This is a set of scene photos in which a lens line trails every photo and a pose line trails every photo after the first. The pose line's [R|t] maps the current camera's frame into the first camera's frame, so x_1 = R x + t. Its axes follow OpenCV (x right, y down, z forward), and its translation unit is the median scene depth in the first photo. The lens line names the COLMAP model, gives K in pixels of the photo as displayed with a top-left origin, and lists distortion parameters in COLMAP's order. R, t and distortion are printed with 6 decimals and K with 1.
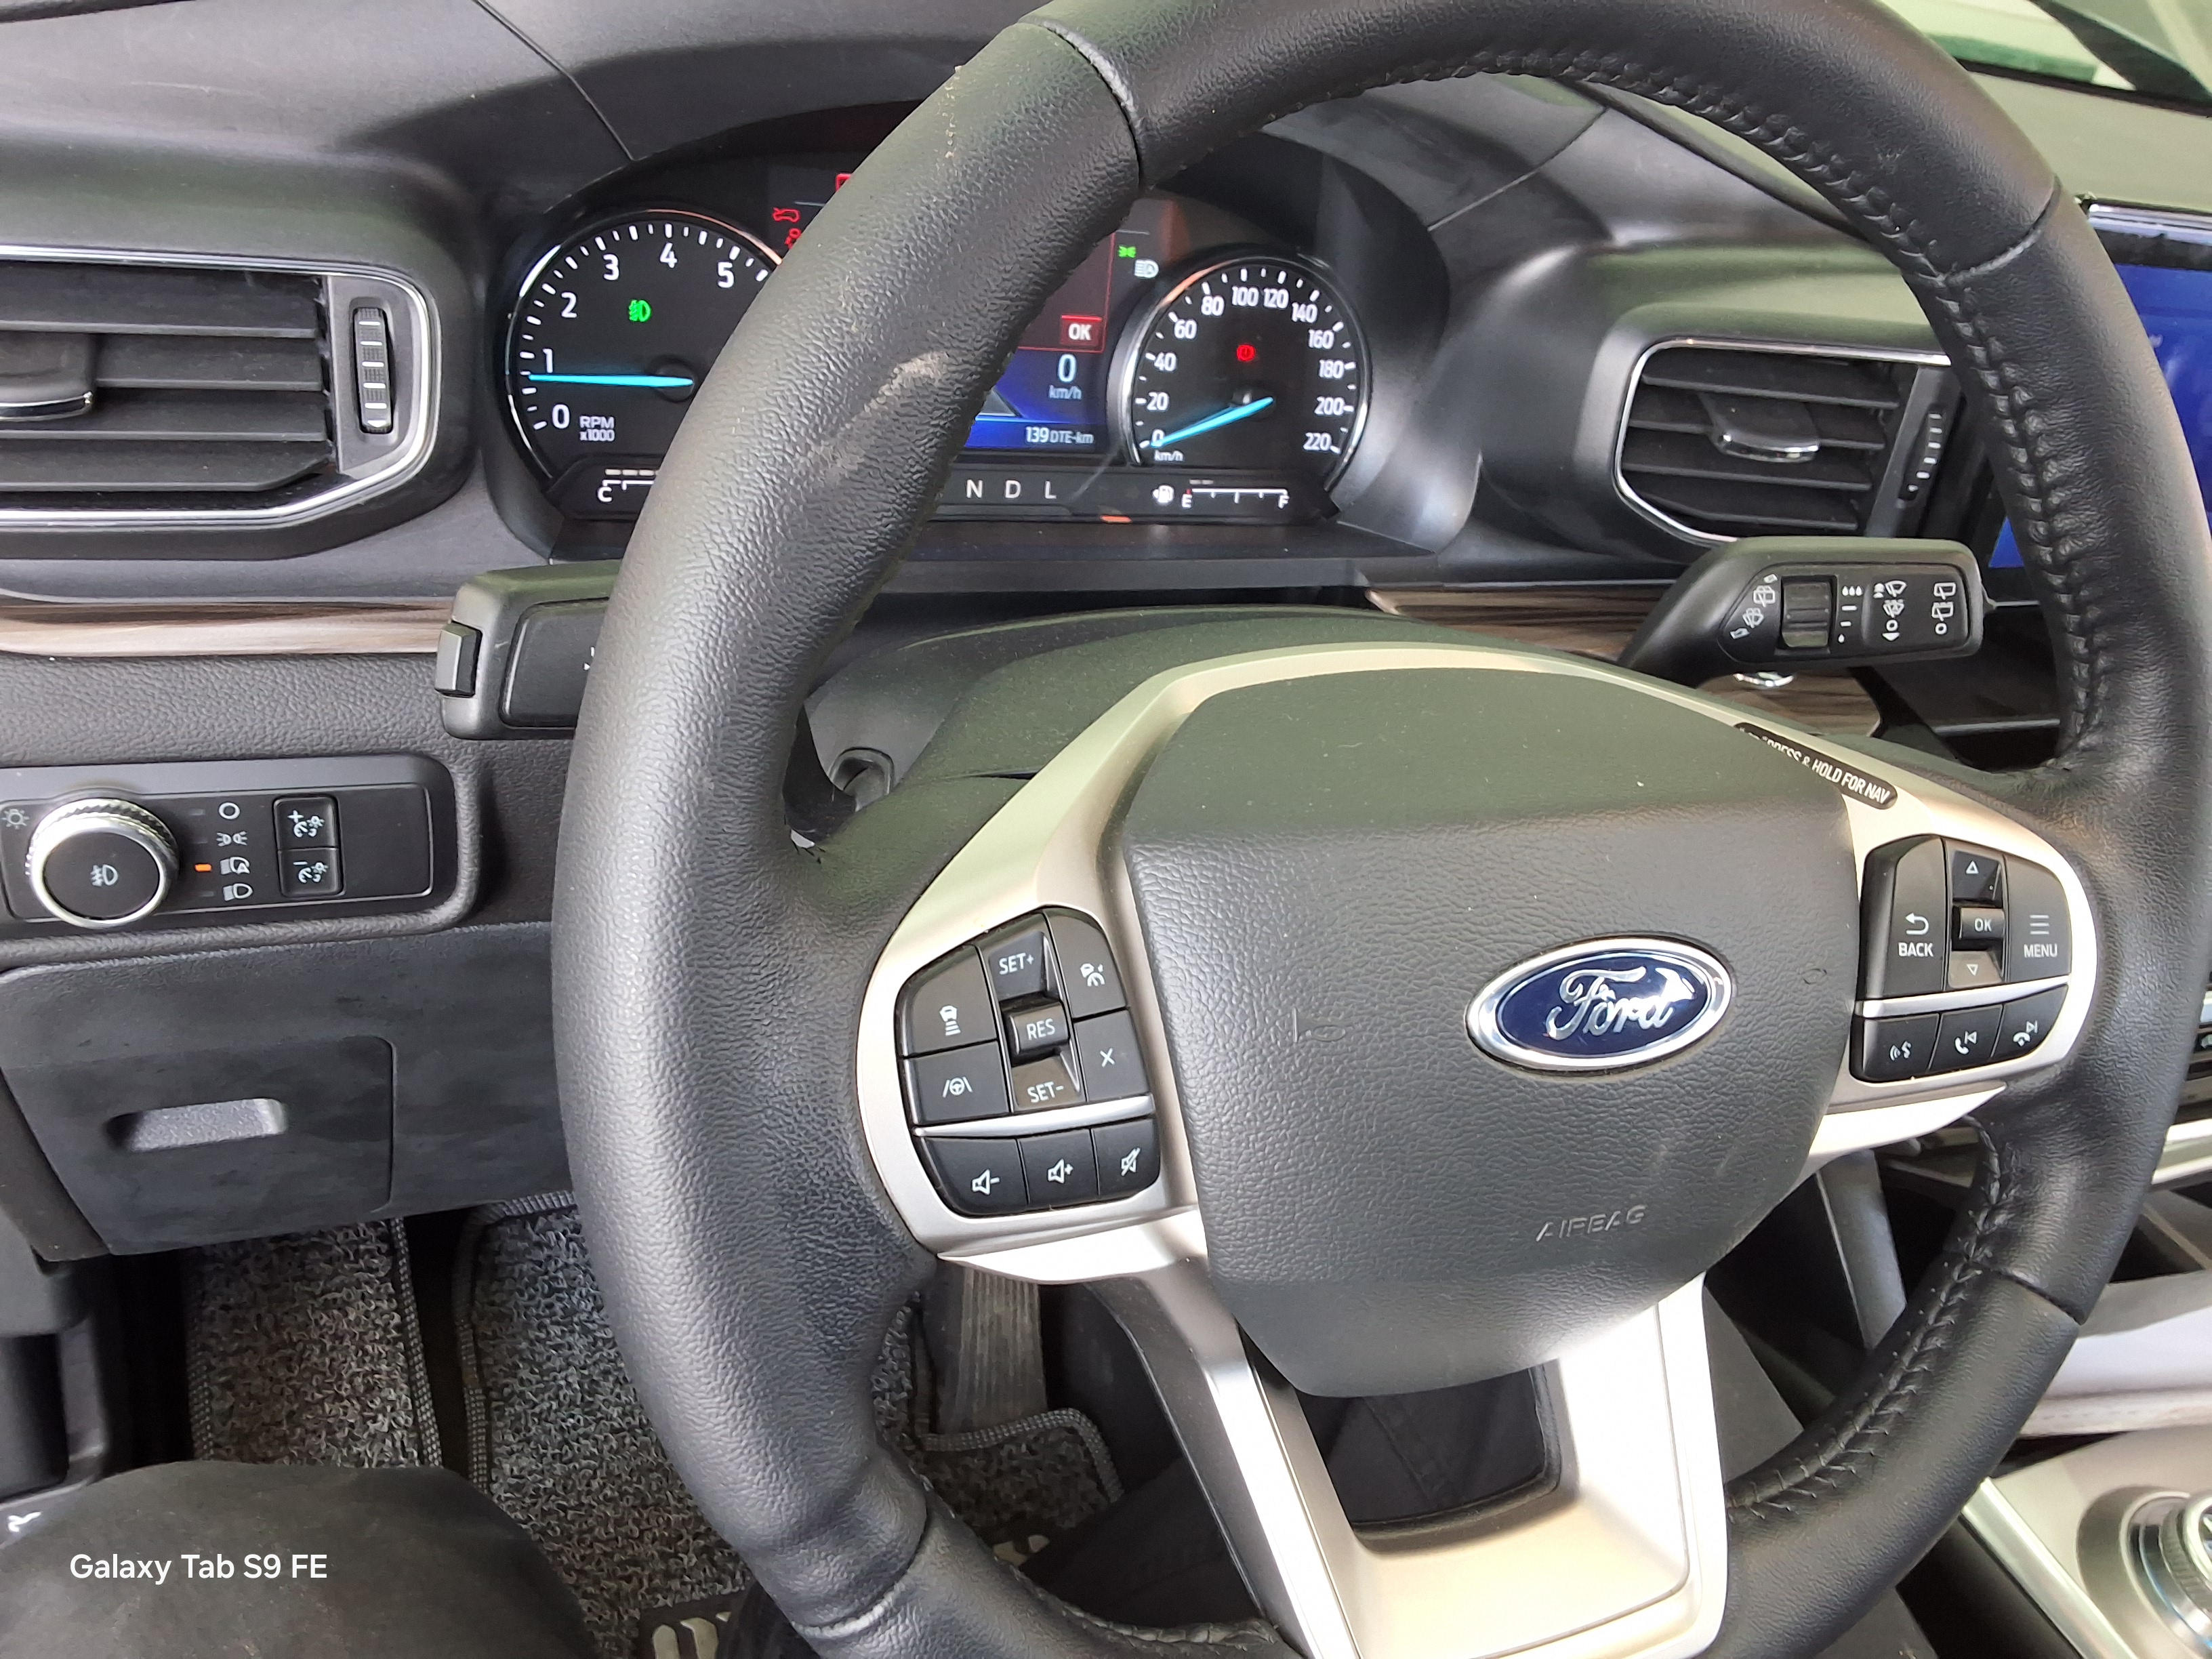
lens RADIAL K [[1730.8, 0, 1106.0], [0, 1730.8, 829.5], [0, 0, 1]] dist [0.141486, -0.260753]
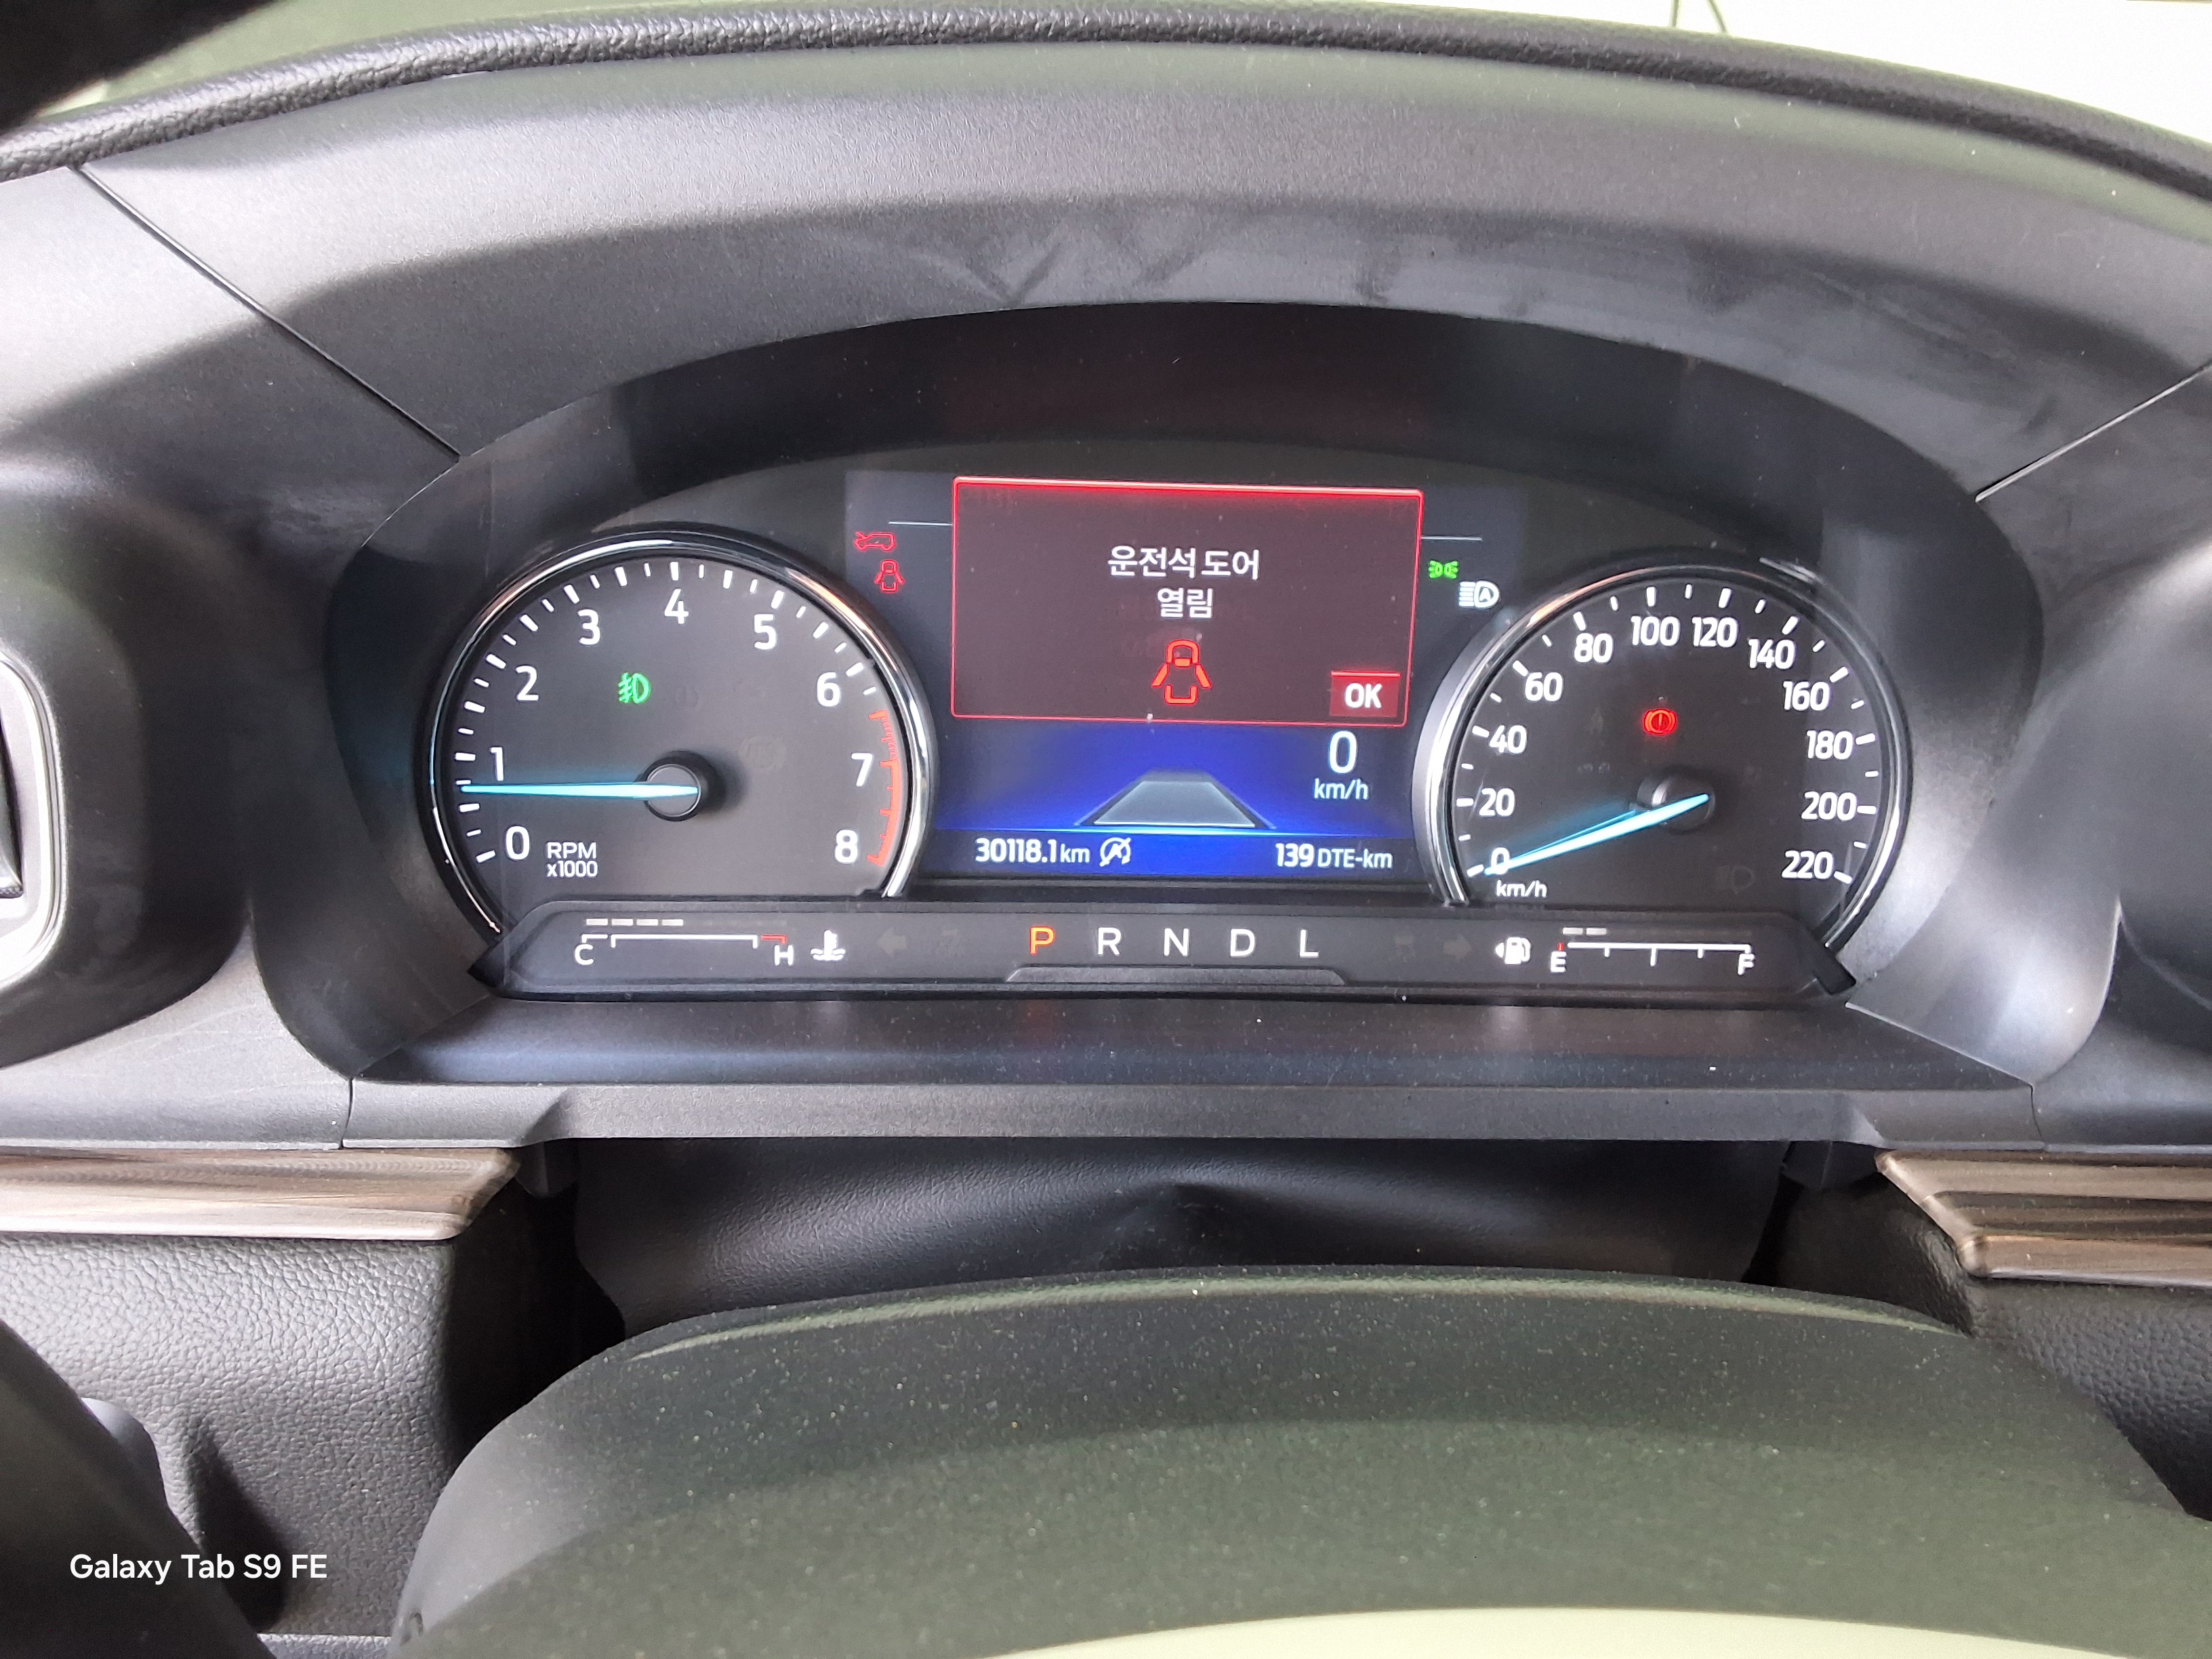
lens RADIAL K [[1730.8, 0, 1106.0], [0, 1730.8, 829.5], [0, 0, 1]] dist [0.141486, -0.260753]
pose [[0.932822, 0.003072, -0.360323, 0.121661], [-0.073373, 0.980633, -0.181592, -0.118375], [0.352787, 0.195831, 0.914982, 0.408873]]
